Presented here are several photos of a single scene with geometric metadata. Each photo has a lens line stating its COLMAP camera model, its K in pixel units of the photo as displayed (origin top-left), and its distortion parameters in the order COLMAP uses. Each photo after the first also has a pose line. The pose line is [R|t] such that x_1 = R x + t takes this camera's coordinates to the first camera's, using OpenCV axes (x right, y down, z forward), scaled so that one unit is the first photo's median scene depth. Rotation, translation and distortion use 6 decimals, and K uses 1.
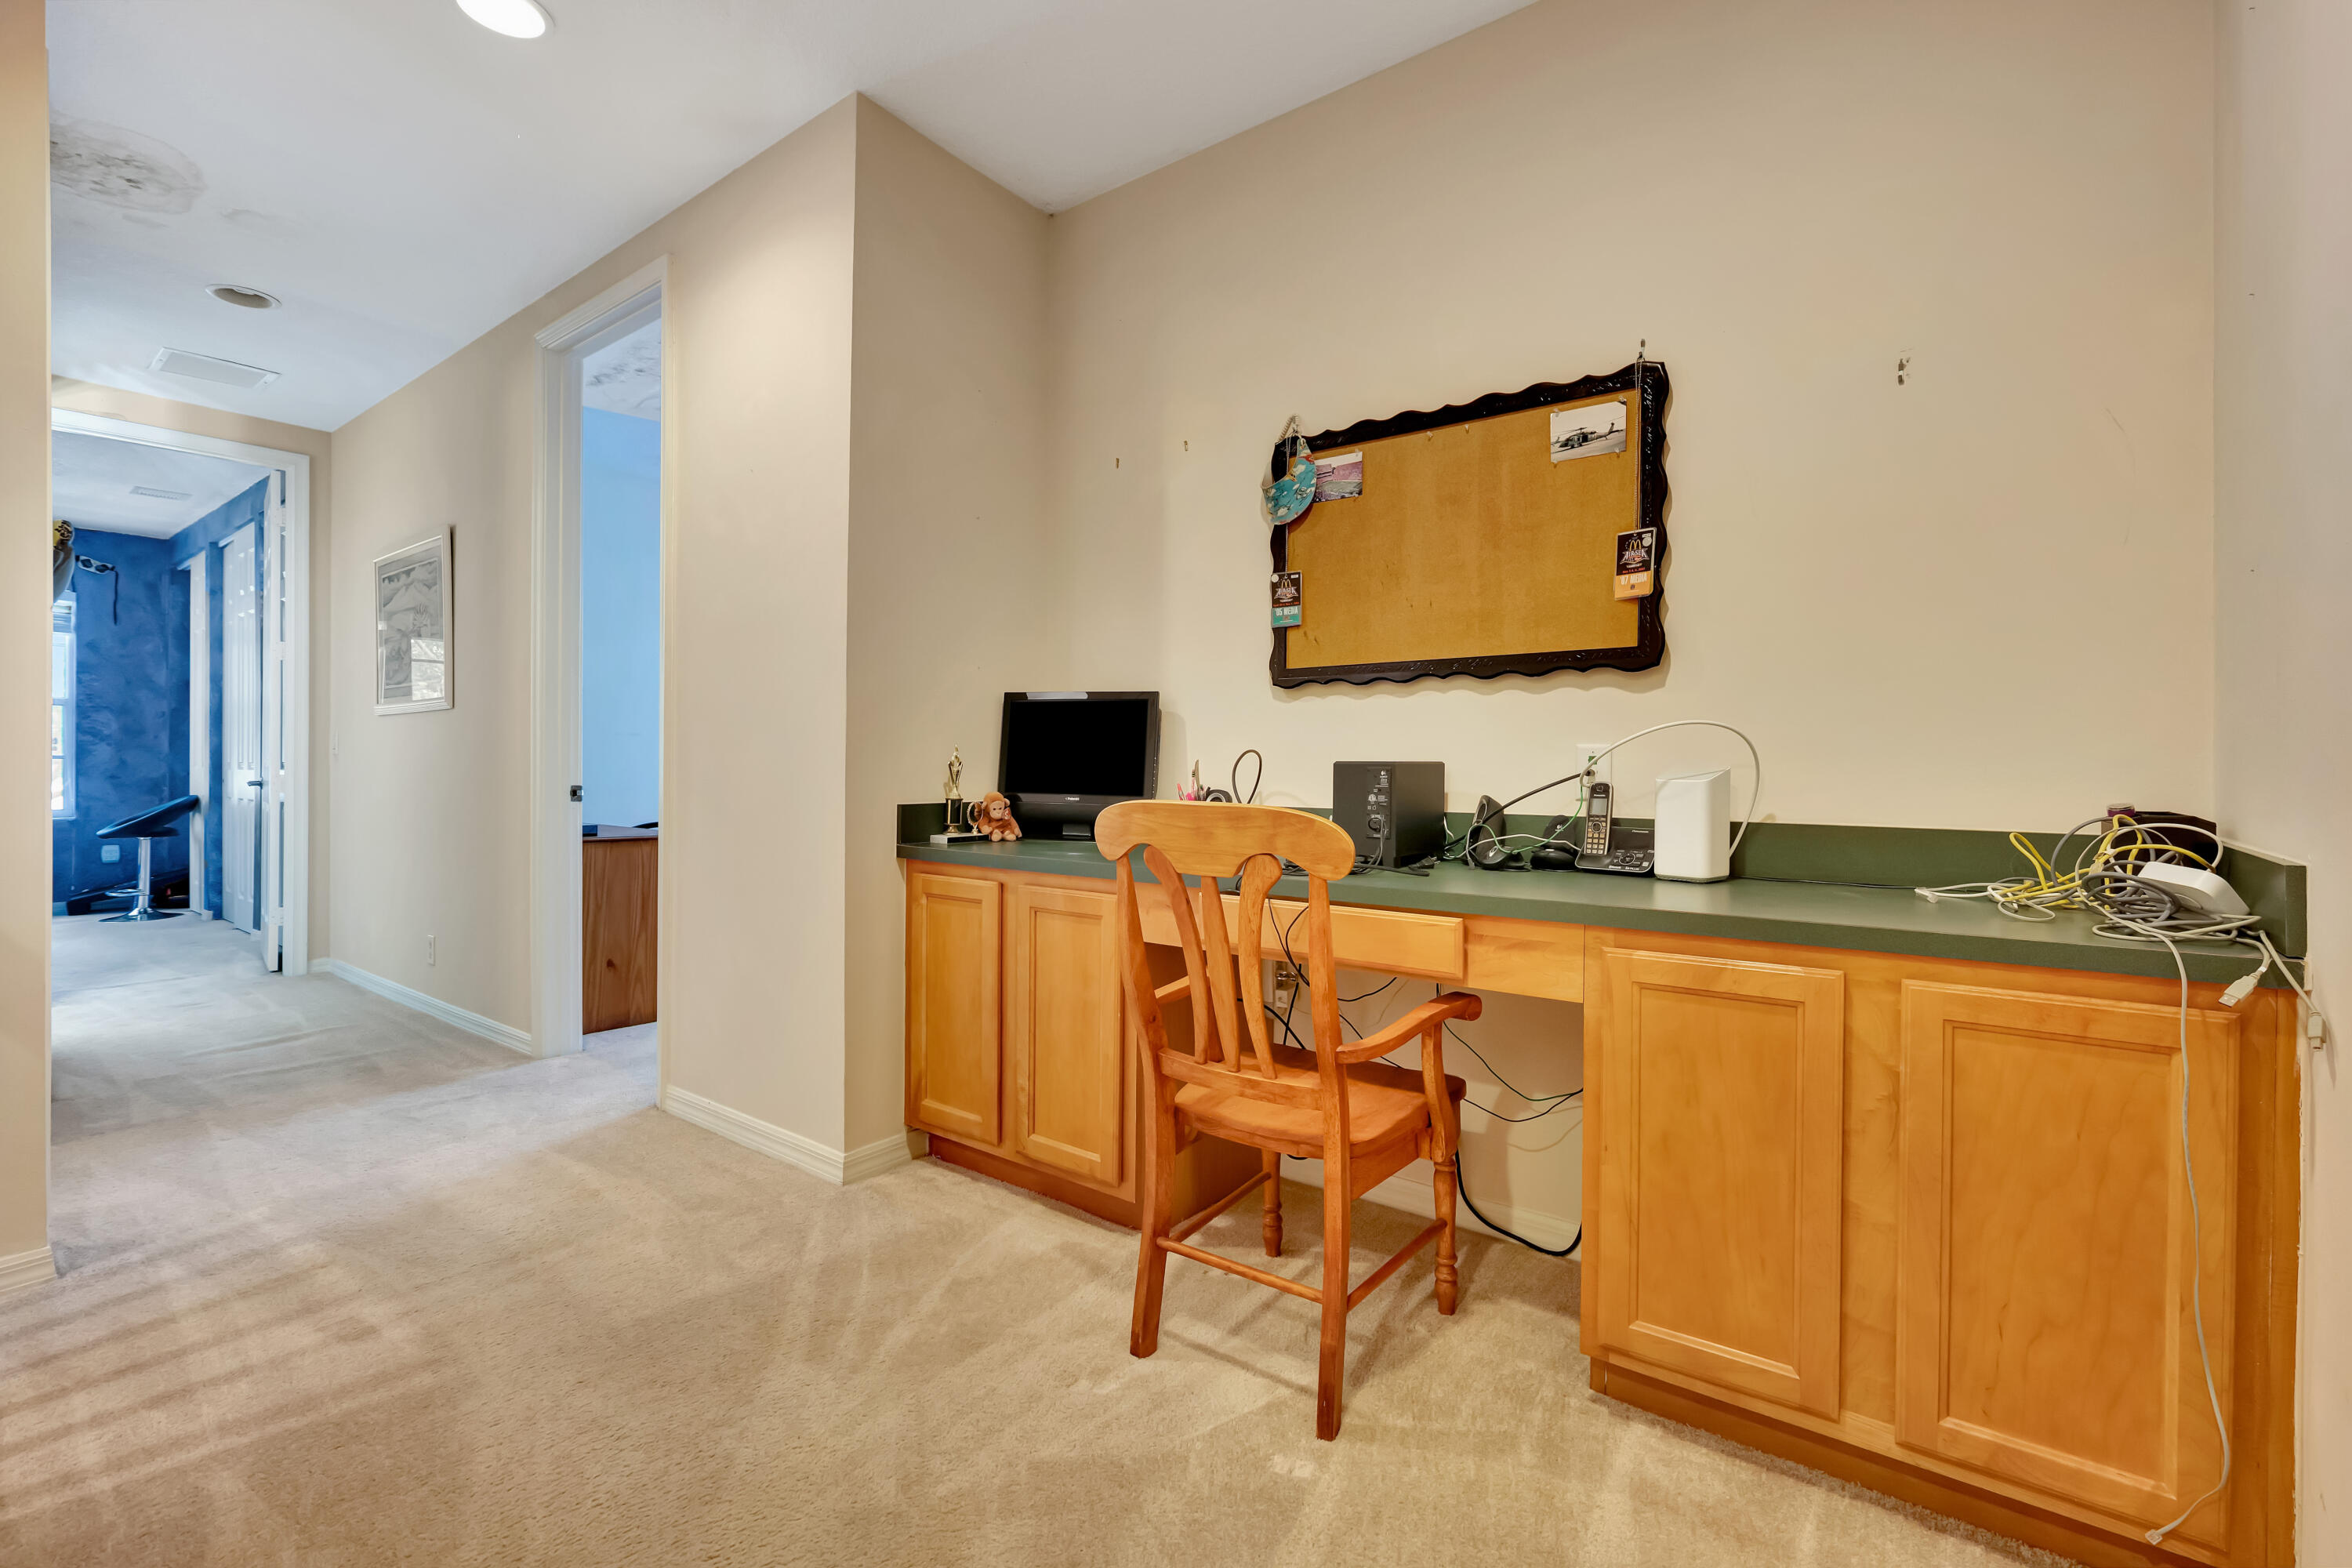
lens RADIAL K [[1053.2, 0, 1186.0], [0, 1053.2, 760.7], [0, 0, 1]] dist [-0.003852, 0.001259]
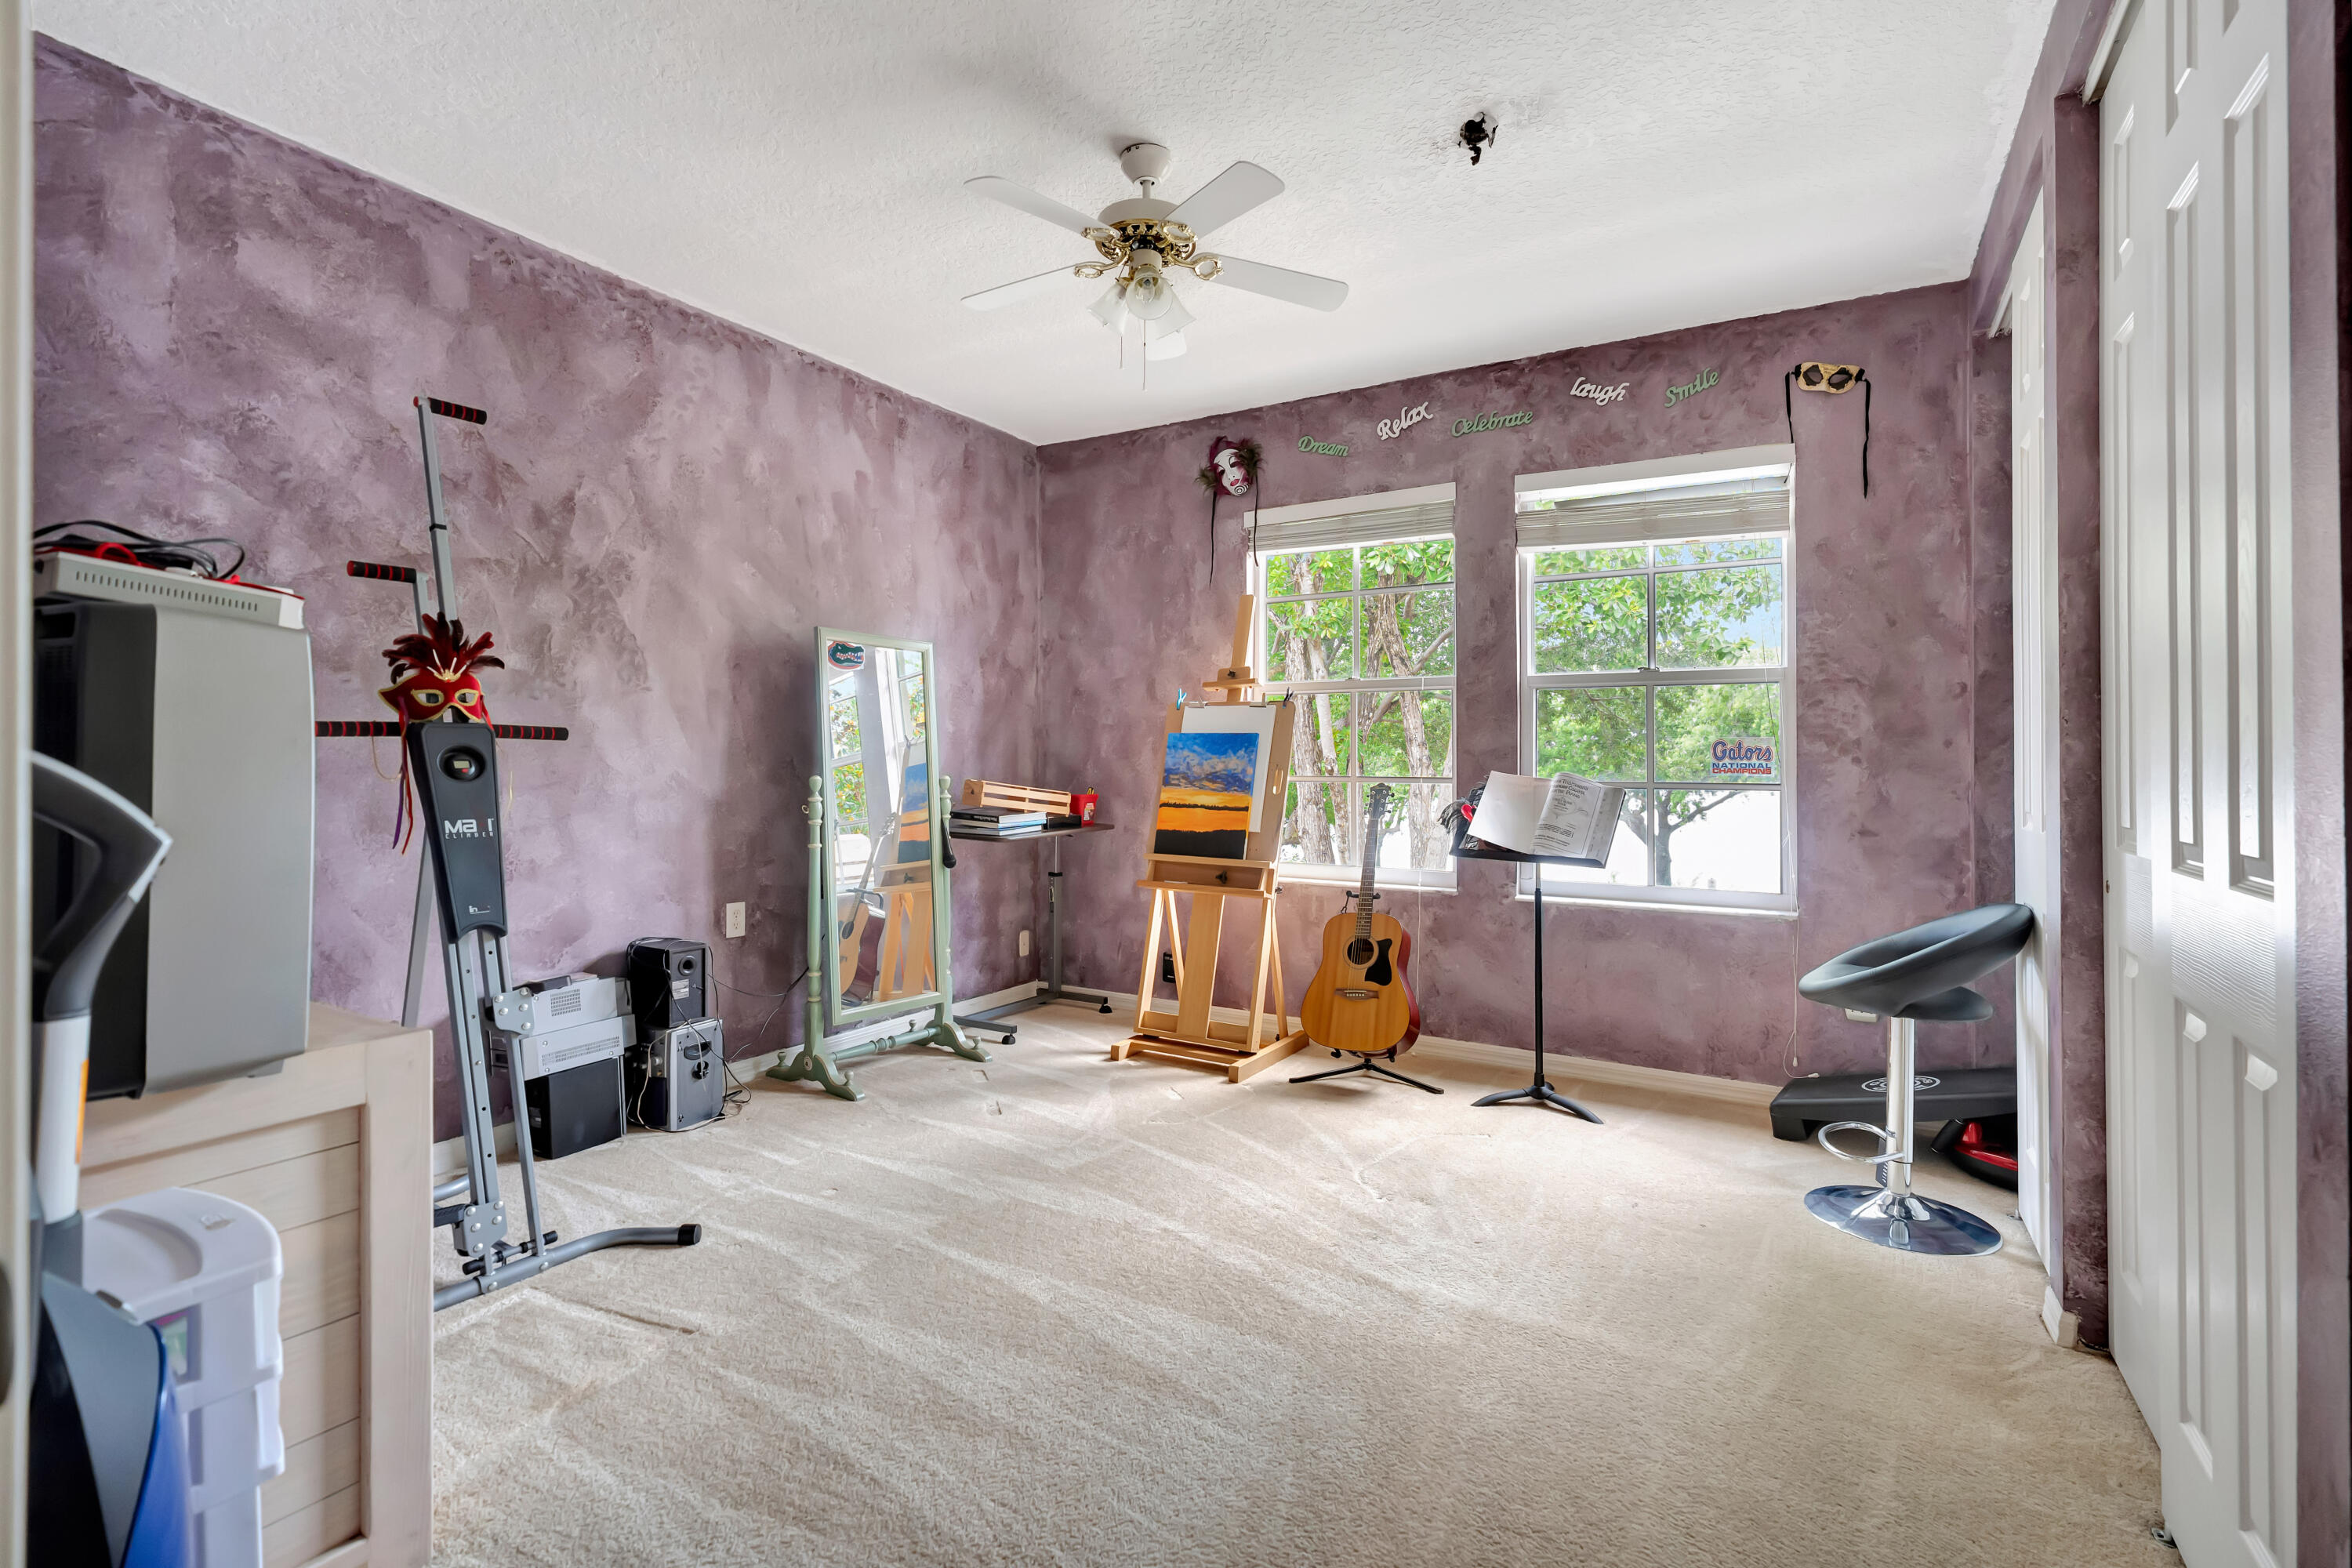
lens RADIAL K [[1053.2, 0, 1186.0], [0, 1053.2, 760.7], [0, 0, 1]] dist [-0.003852, 0.001259]
pose [[0.125426, -0.009857, -0.992054, -0.606804], [-0.001138, 0.999949, -0.010079, -0.010739], [0.992102, 0.002393, 0.125408, 0.652279]]
